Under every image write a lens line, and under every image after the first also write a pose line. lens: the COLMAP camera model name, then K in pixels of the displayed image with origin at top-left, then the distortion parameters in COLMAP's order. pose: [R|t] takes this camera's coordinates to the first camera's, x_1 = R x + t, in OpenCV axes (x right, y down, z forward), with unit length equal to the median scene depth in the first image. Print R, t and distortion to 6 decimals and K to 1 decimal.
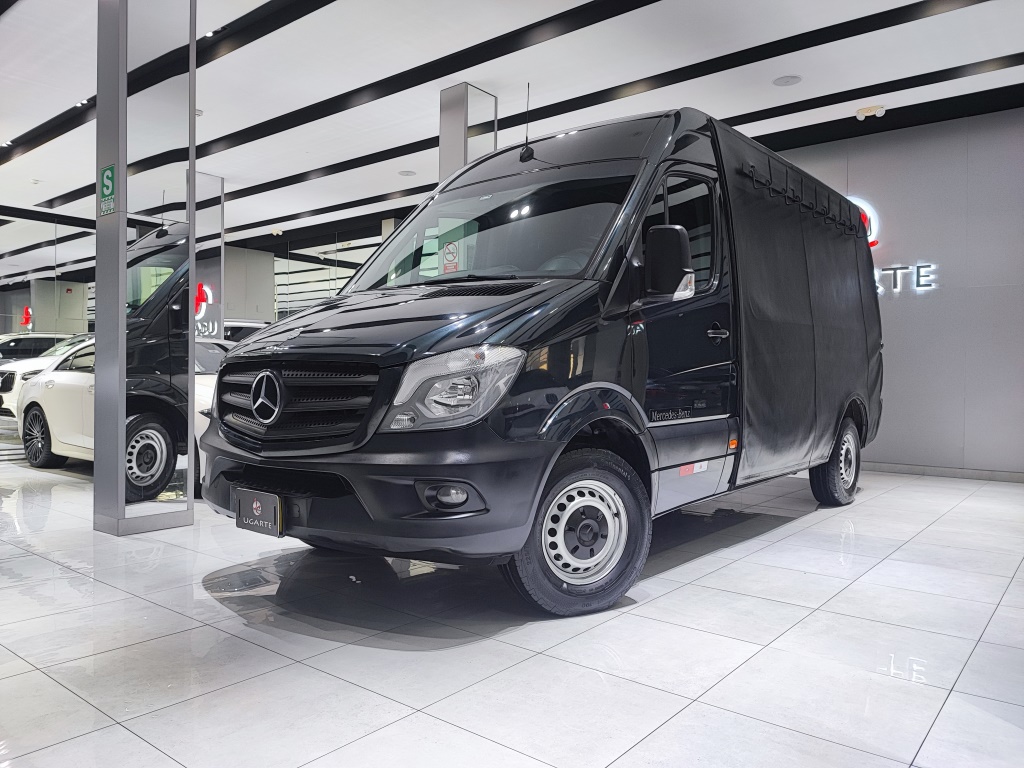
lens RADIAL K [[750.4, 0, 512.0], [0, 750.4, 384.0], [0, 0, 1]] dist [0.007986, 0.001632]
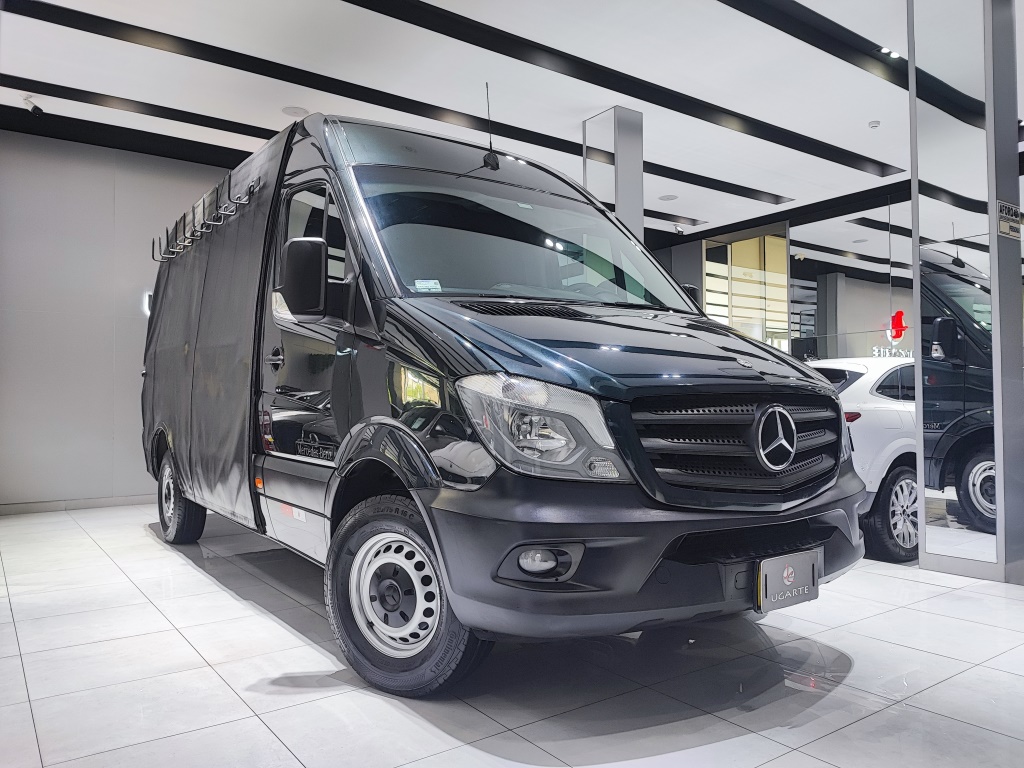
lens RADIAL K [[736.9, 0, 520.9], [0, 736.9, 386.3], [0, 0, 1]] dist [0.034265, -0.061395]
pose [[0.229162, 0.025551, 0.973053, -1.181933], [0.007508, 0.999579, -0.028015, -0.018297], [-0.973359, 0.013726, 0.228874, 1.091656]]
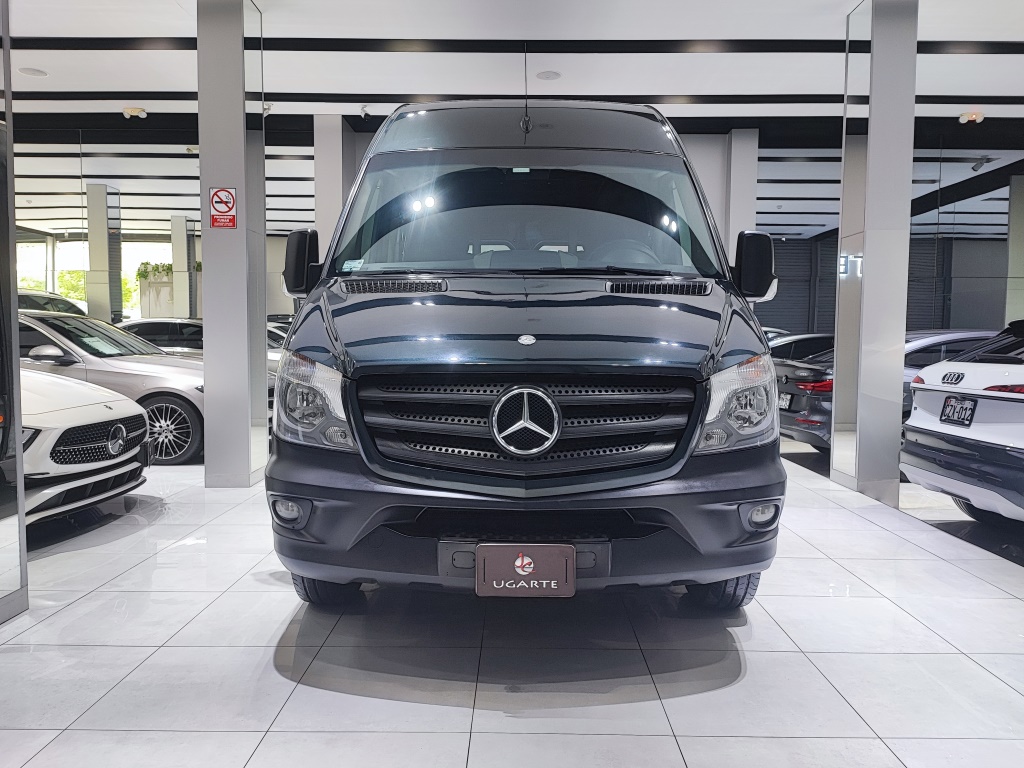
lens RADIAL K [[750.4, 0, 512.0], [0, 750.4, 384.0], [0, 0, 1]] dist [0.007986, 0.001632]
pose [[0.777791, -0.040800, 0.627198, -0.821895], [0.003853, 0.998182, 0.060155, -0.066780], [-0.628512, -0.044371, 0.776533, 0.416444]]
